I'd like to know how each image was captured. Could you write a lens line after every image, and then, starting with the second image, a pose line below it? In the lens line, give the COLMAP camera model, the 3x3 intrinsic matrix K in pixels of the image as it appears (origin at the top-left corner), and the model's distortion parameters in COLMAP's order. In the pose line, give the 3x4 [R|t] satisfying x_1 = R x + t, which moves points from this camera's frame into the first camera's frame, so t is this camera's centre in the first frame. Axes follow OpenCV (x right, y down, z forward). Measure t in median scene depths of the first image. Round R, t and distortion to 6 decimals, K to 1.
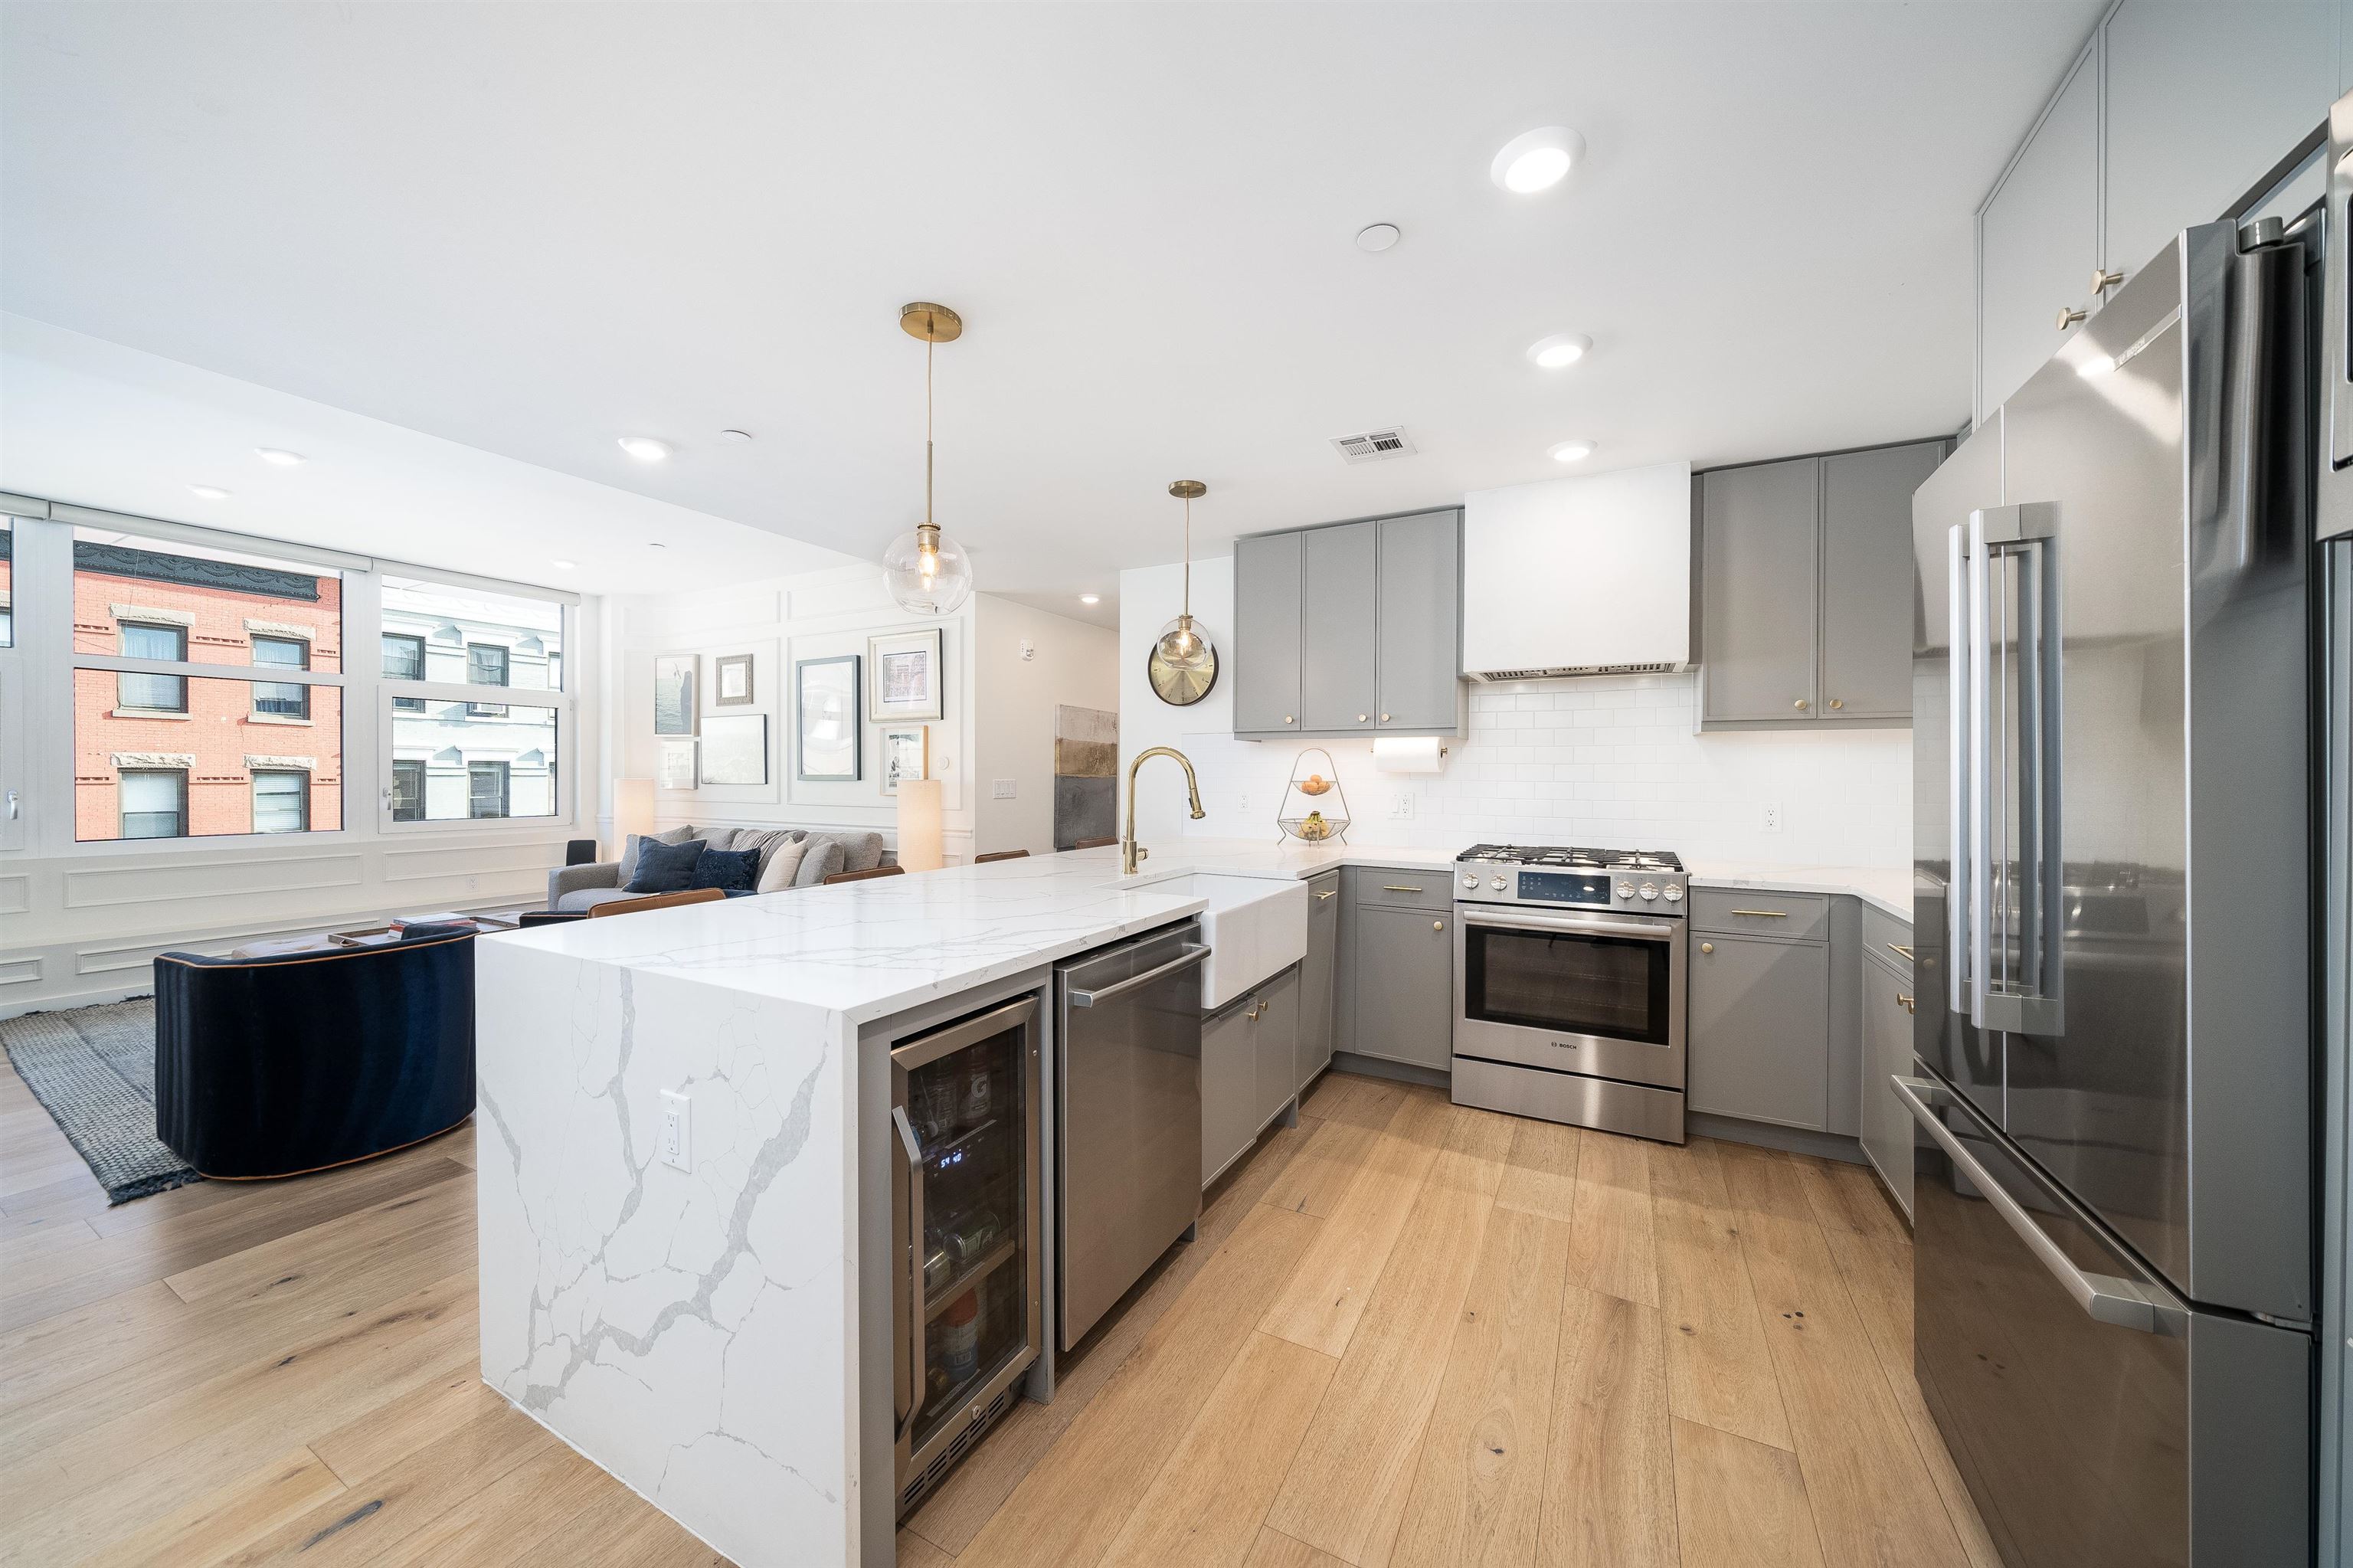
lens RADIAL K [[810.6, 0, 1176.5], [0, 810.6, 784.0], [0, 0, 1]] dist [-0.001904, -0.000033]
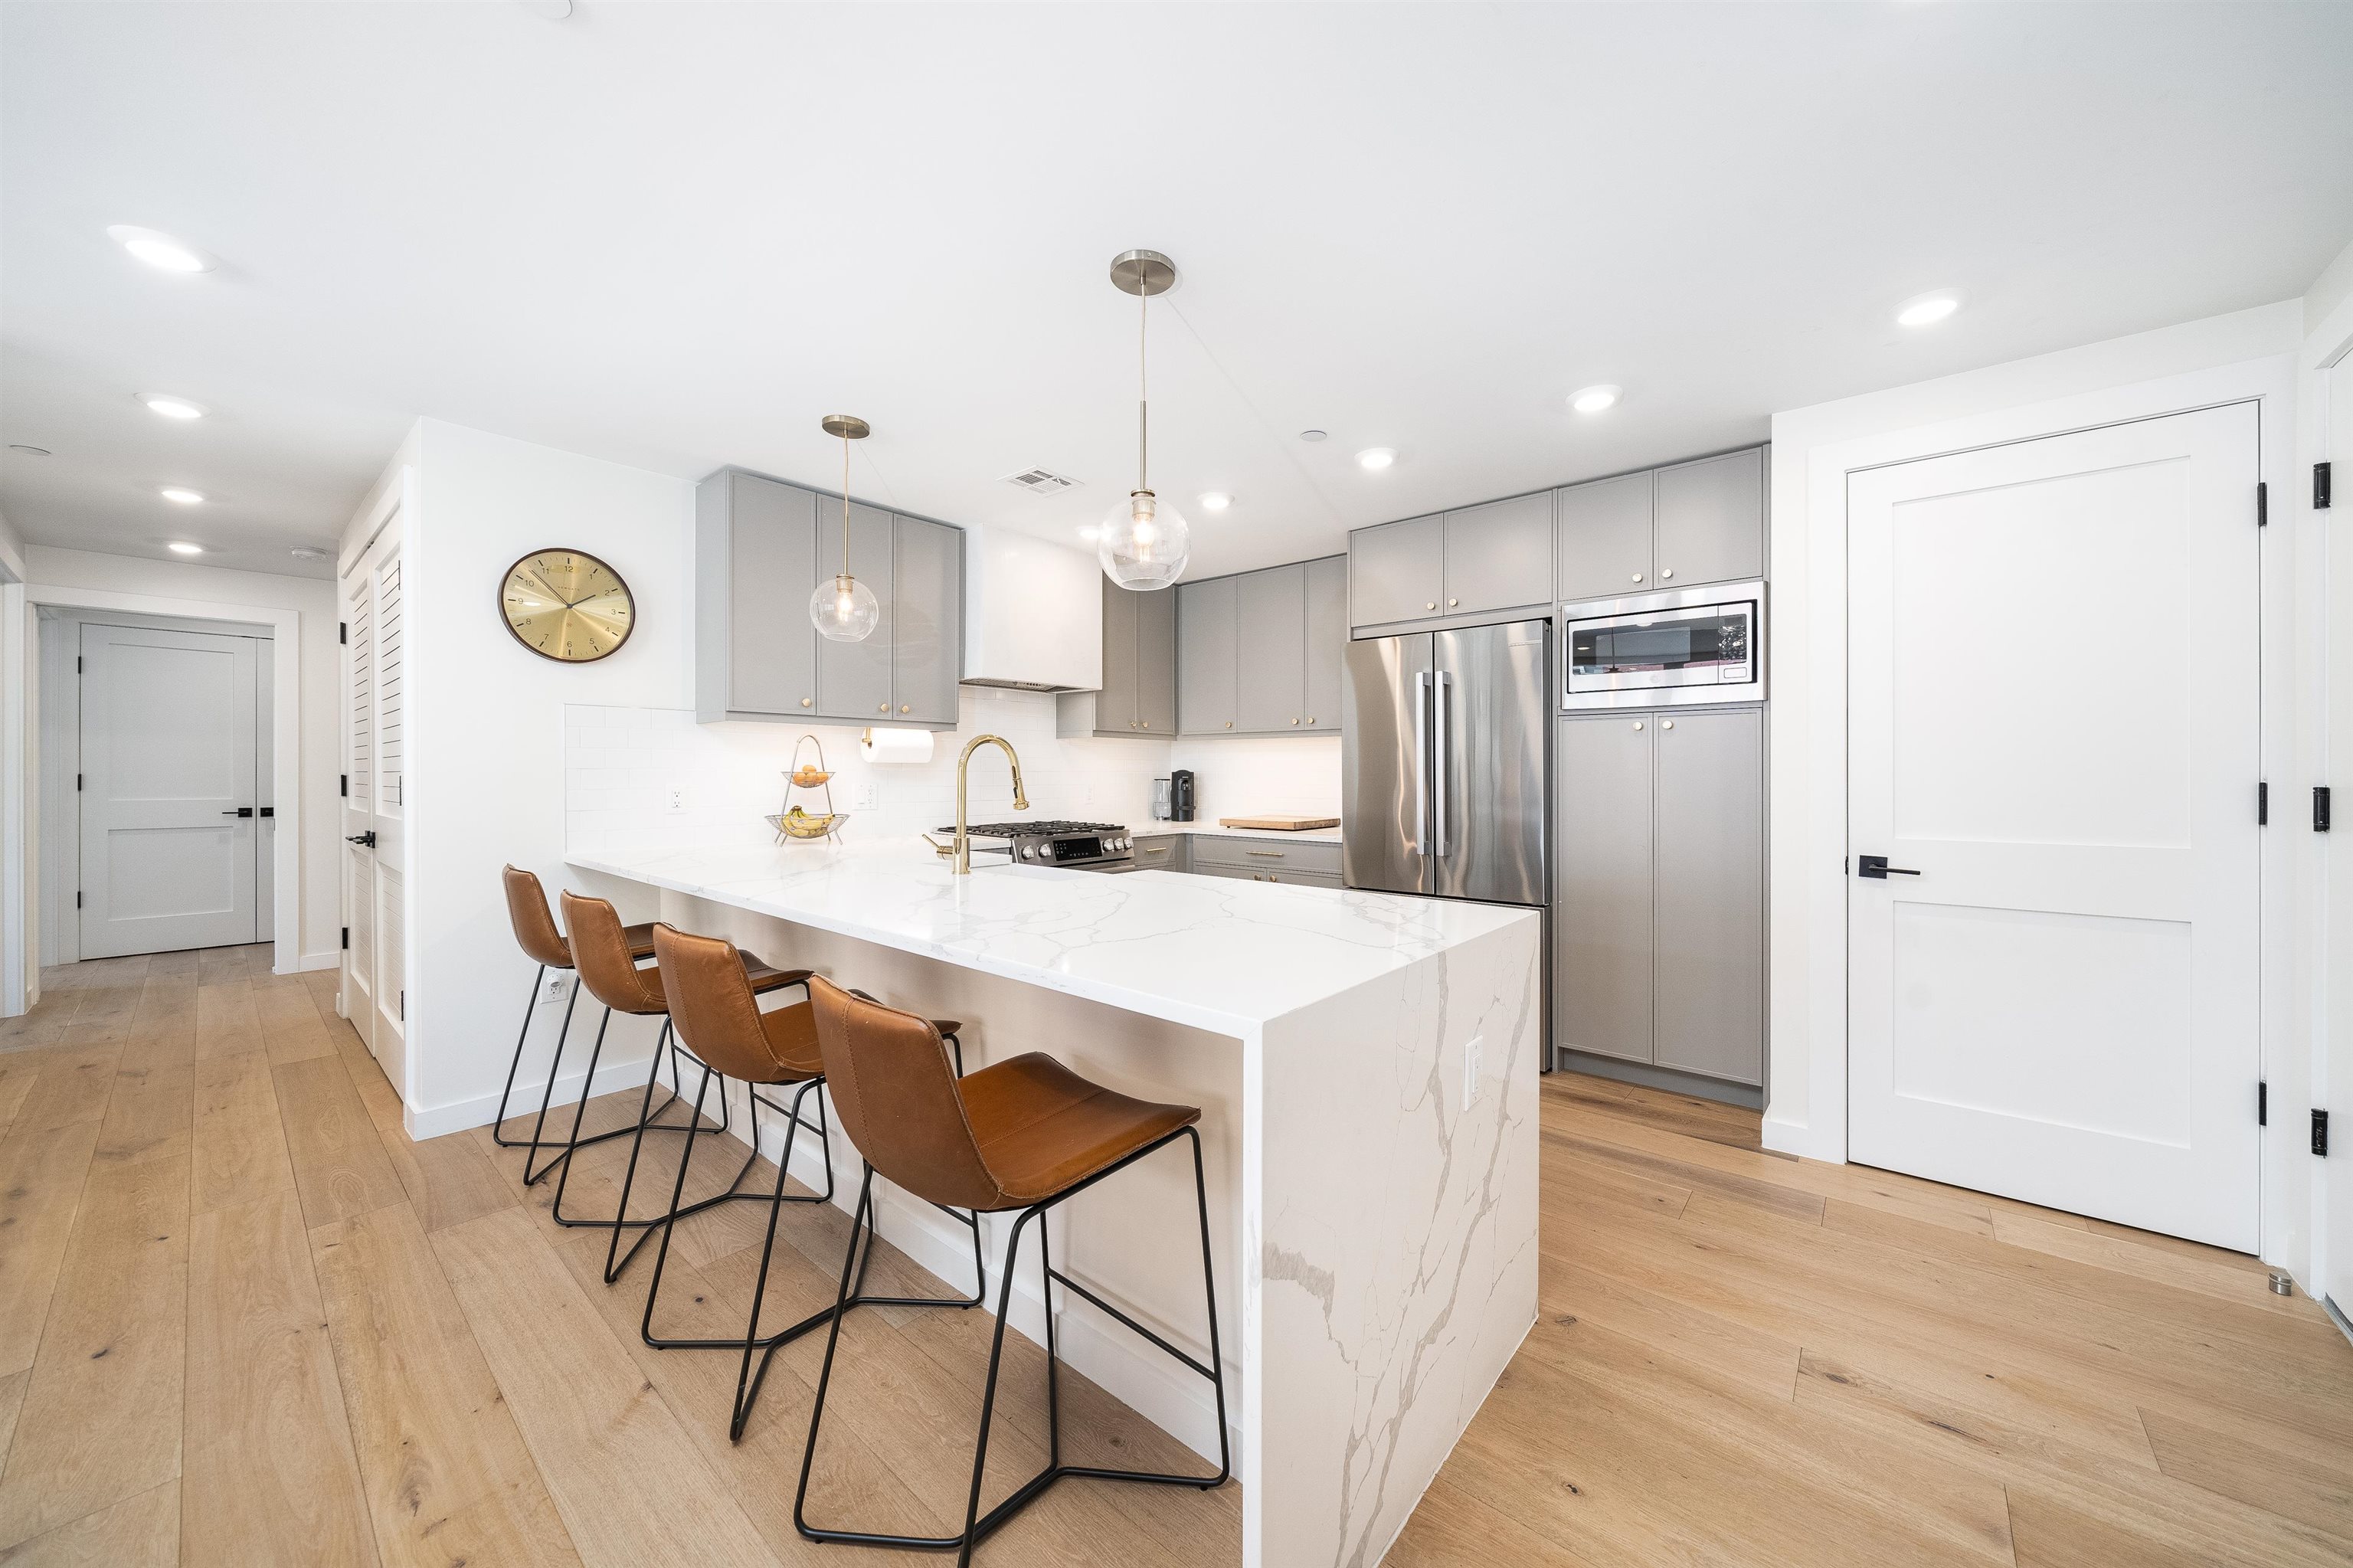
lens RADIAL K [[840.2, 0, 1177.6], [0, 840.2, 773.7], [0, 0, 1]] dist [-0.005430, 0.000049]
pose [[0.207910, -0.006209, 0.978128, -0.450880], [0.011045, 0.999931, 0.003999, -0.000653], [-0.978086, 0.009972, 0.207964, 0.280571]]
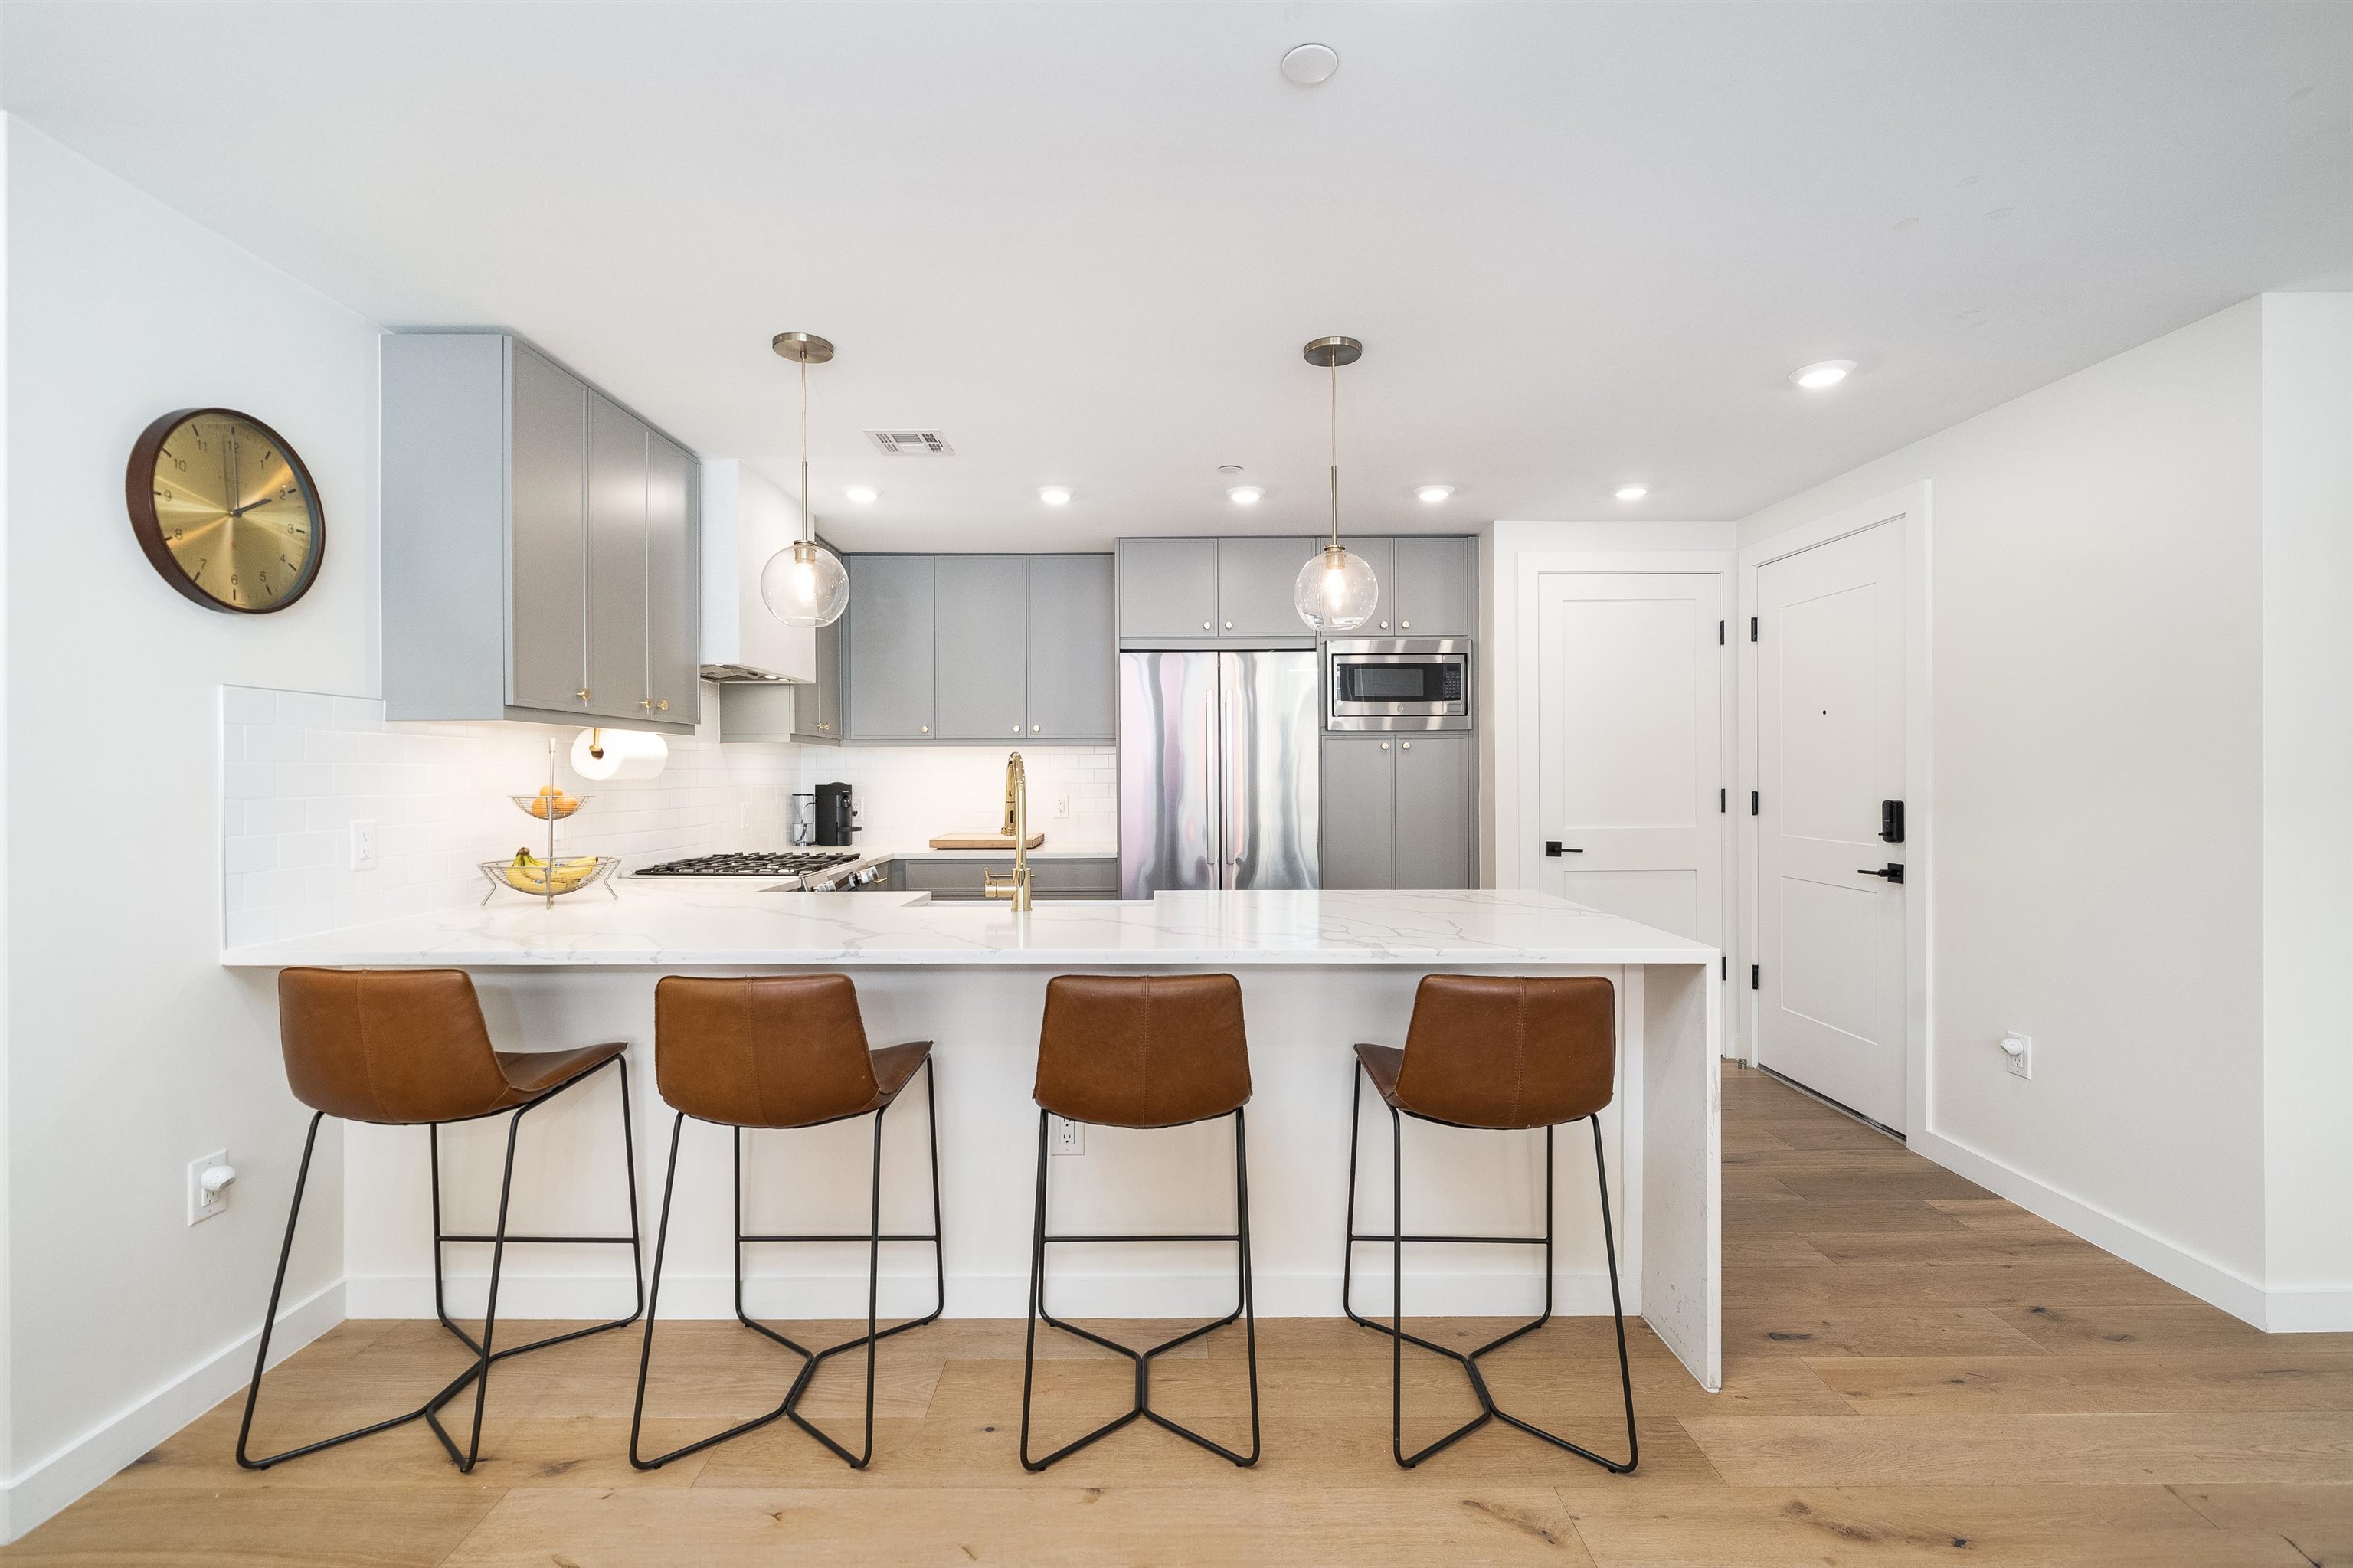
lens RADIAL K [[1026.3, 0, 1176.5], [0, 1026.3, 784.0], [0, 0, 1]] dist [-0.001726, -0.000107]
pose [[-0.477812, -0.011729, 0.878384, -0.498229], [0.012007, 0.999730, 0.019881, -0.015366], [-0.878380, 0.020046, -0.477542, 0.660638]]
